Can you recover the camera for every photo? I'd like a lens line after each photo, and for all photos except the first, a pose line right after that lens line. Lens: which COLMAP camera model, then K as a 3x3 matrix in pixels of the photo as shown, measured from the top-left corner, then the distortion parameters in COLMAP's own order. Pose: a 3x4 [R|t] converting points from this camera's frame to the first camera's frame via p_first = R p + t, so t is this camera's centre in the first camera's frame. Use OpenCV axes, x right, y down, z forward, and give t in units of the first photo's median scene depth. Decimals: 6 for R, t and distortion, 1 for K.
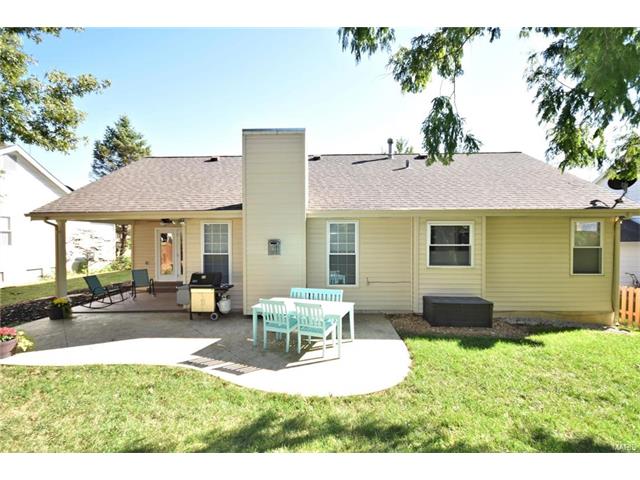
lens RADIAL K [[285.1, 0, 323.7], [0, 285.1, 241.4], [0, 0, 1]] dist [-0.004822, -0.001277]
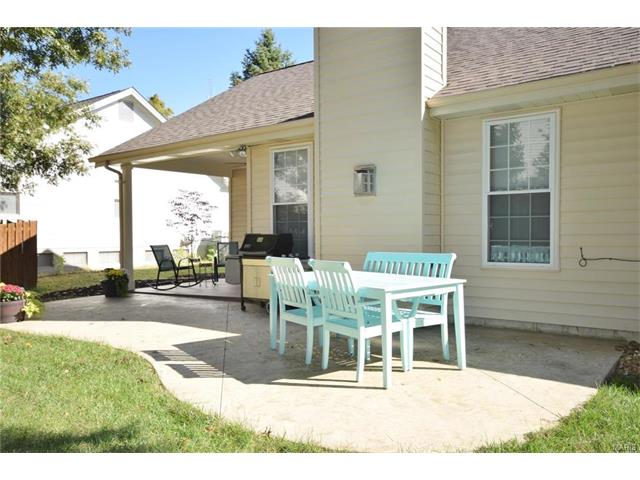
lens RADIAL K [[521.8, 0, 318.9], [0, 521.8, 235.2], [0, 0, 1]] dist [0.009044, 0.011228]
pose [[0.832598, 0.001255, -0.553876, 0.271321], [0.002990, 0.999973, 0.006761, 0.110508], [0.553870, -0.007285, 0.832572, 0.178705]]
